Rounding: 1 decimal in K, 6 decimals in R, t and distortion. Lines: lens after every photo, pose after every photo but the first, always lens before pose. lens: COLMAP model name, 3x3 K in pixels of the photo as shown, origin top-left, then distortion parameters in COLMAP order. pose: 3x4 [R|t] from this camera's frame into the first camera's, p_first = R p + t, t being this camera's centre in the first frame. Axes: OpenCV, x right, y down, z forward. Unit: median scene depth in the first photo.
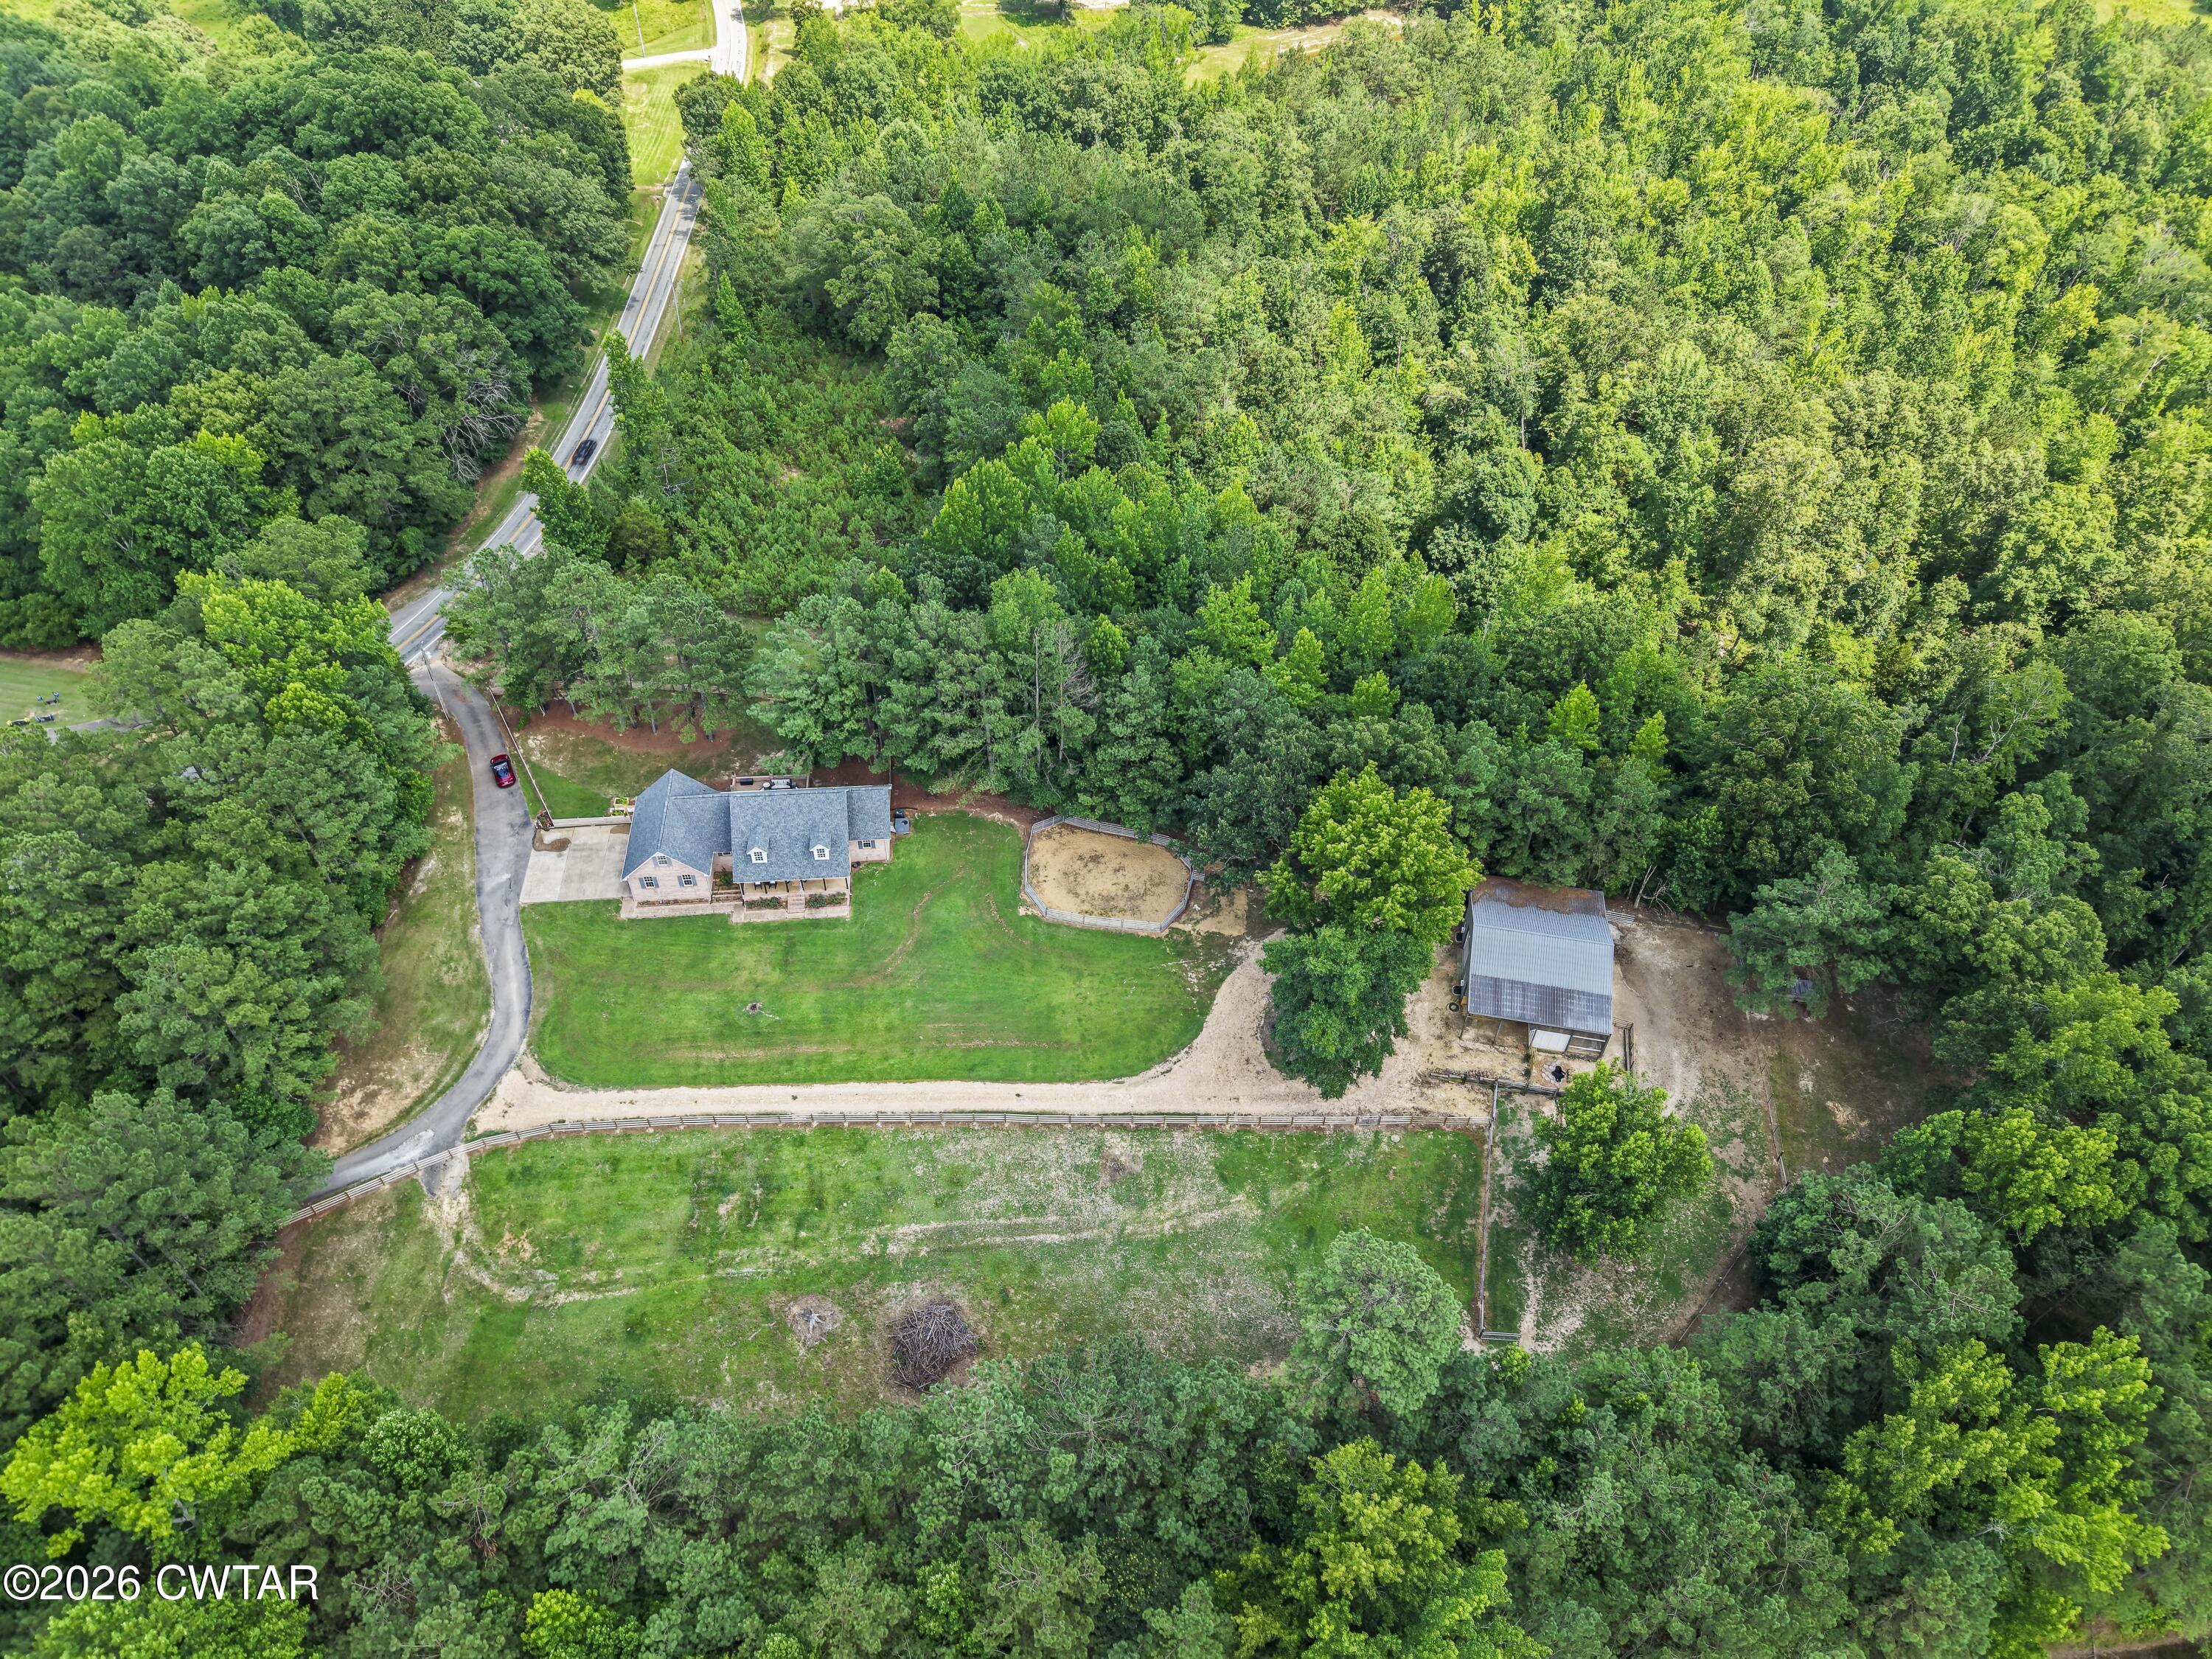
lens RADIAL K [[1535.6, 0, 1103.6], [0, 1535.6, 829.7], [0, 0, 1]] dist [0.006757, 0.000423]
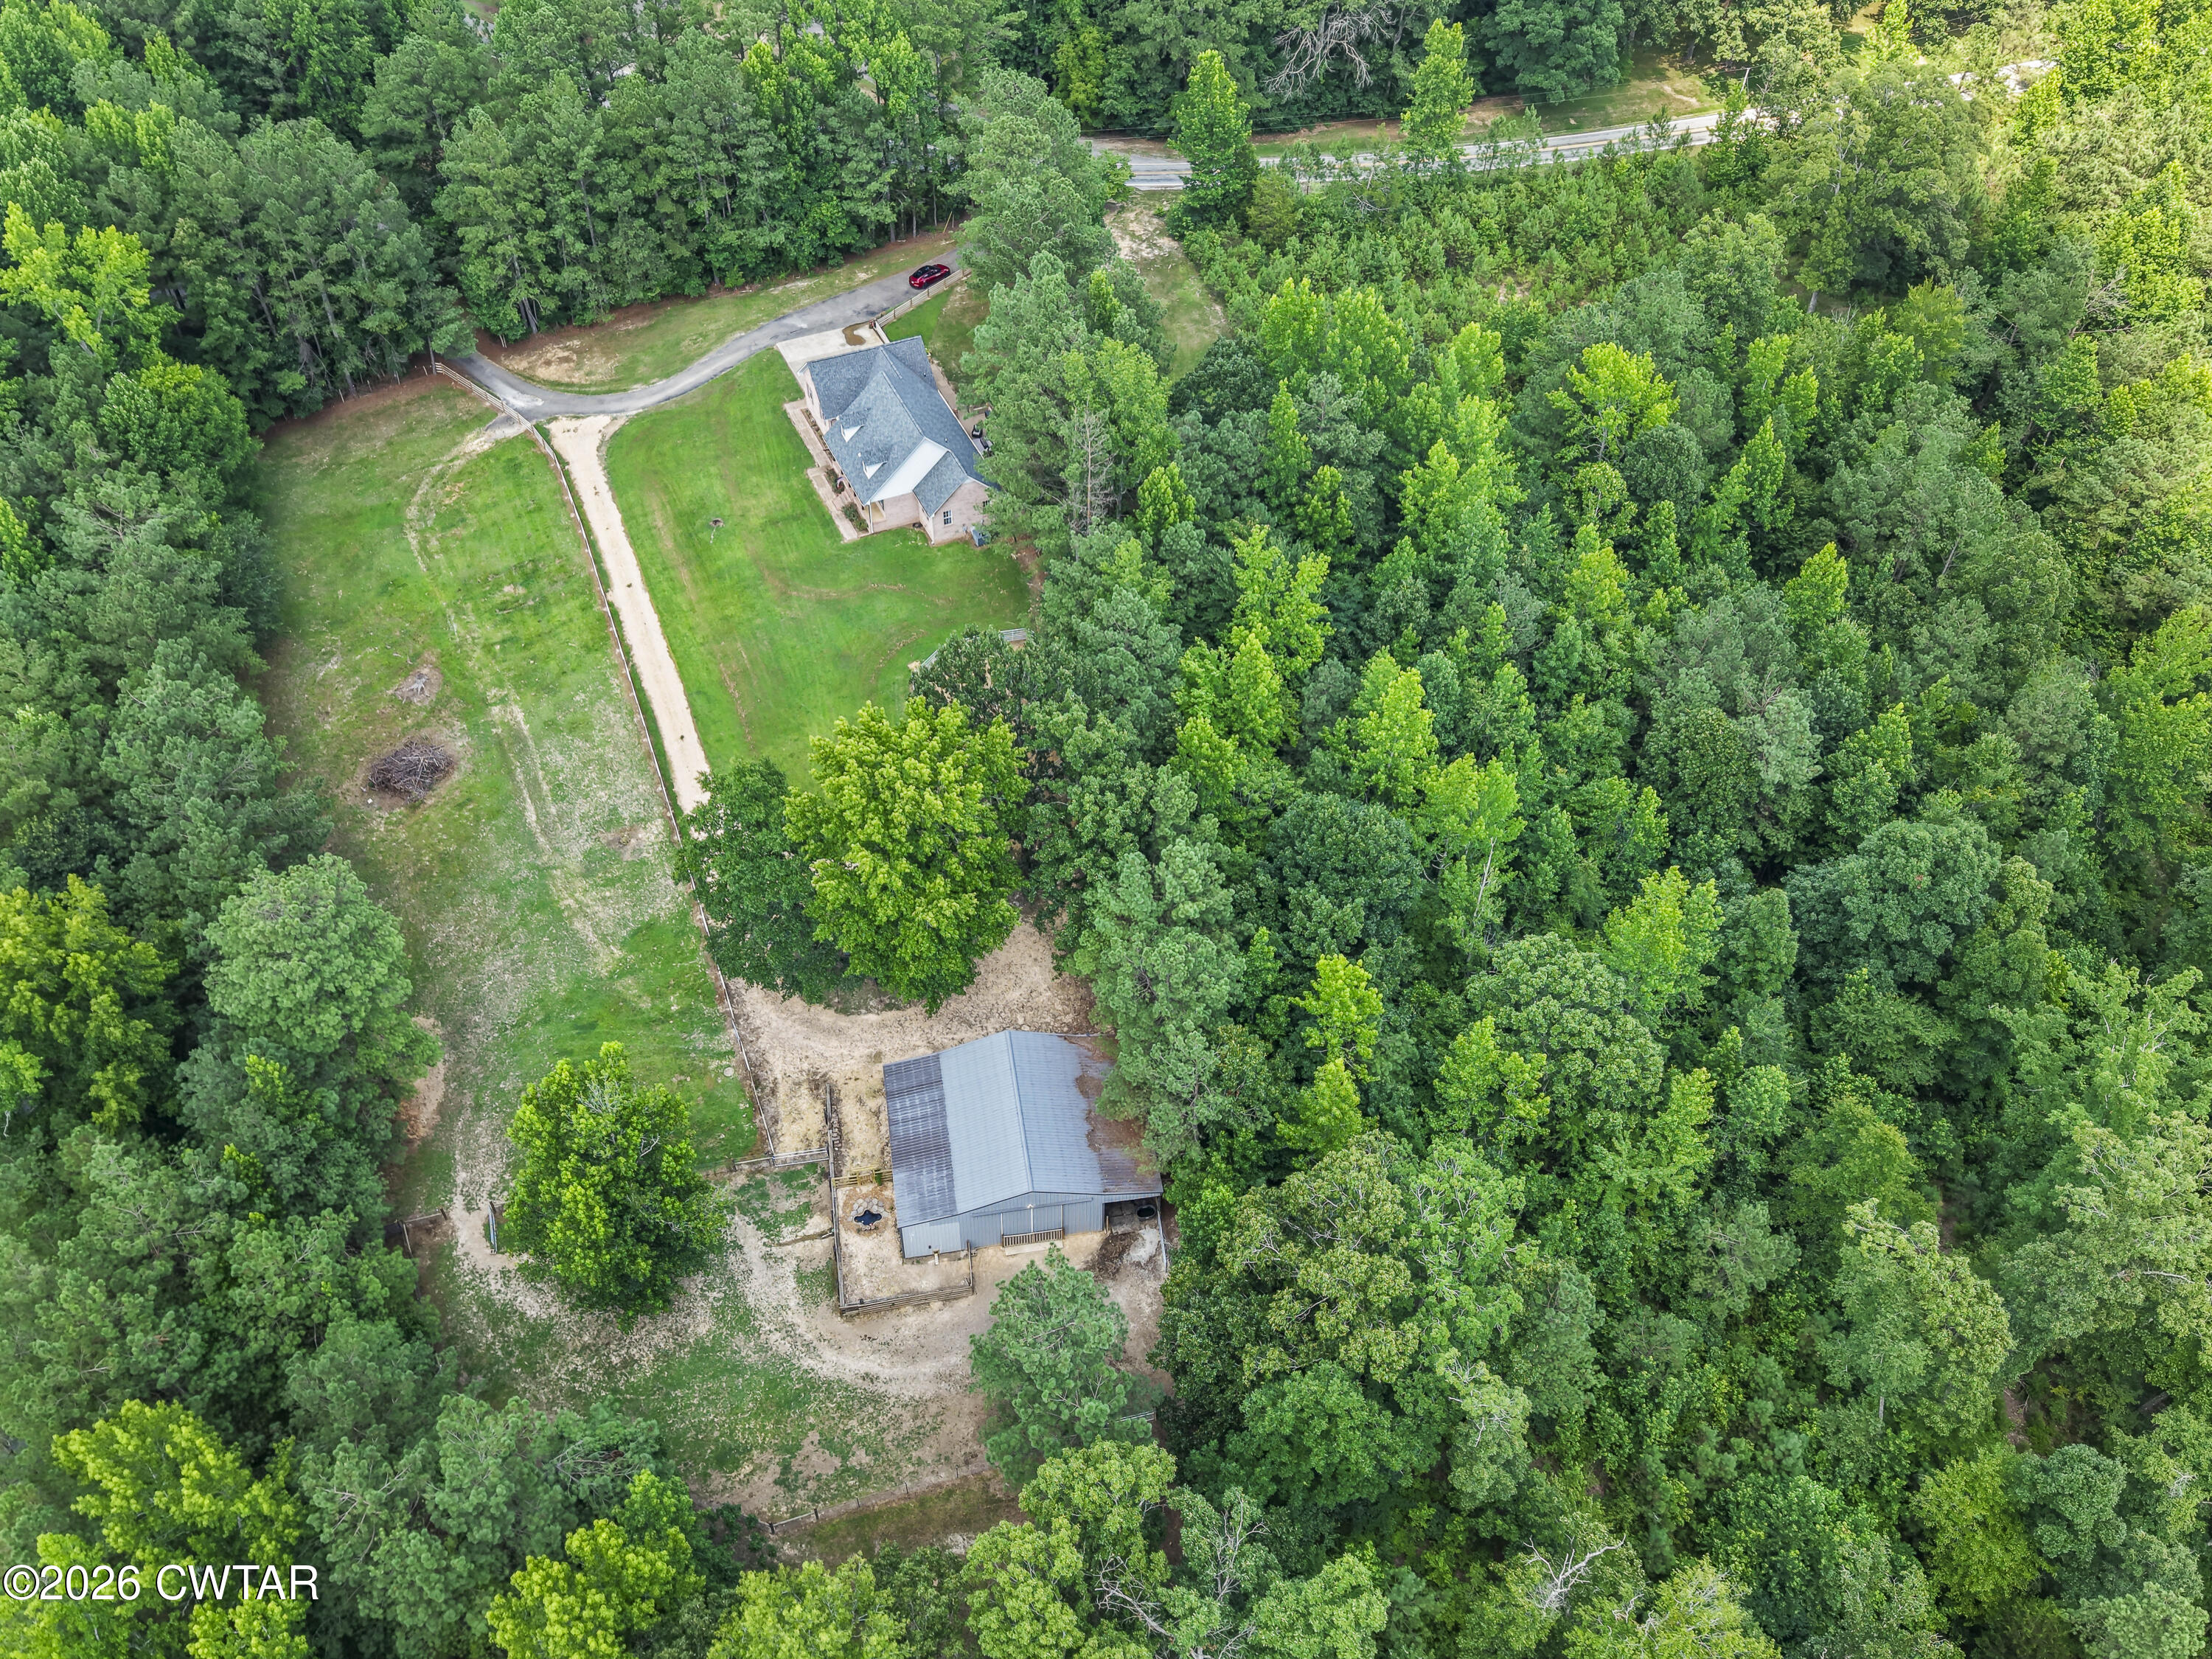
lens RADIAL K [[1535.6, 0, 1104.1], [0, 1535.6, 830.7], [0, 0, 1]] dist [0.006757, 0.000423]
pose [[0.372565, 0.741472, -0.558045, 0.627489], [-0.669061, 0.631325, 0.392156, -0.348419], [0.643080, 0.227263, 0.731300, 0.466990]]
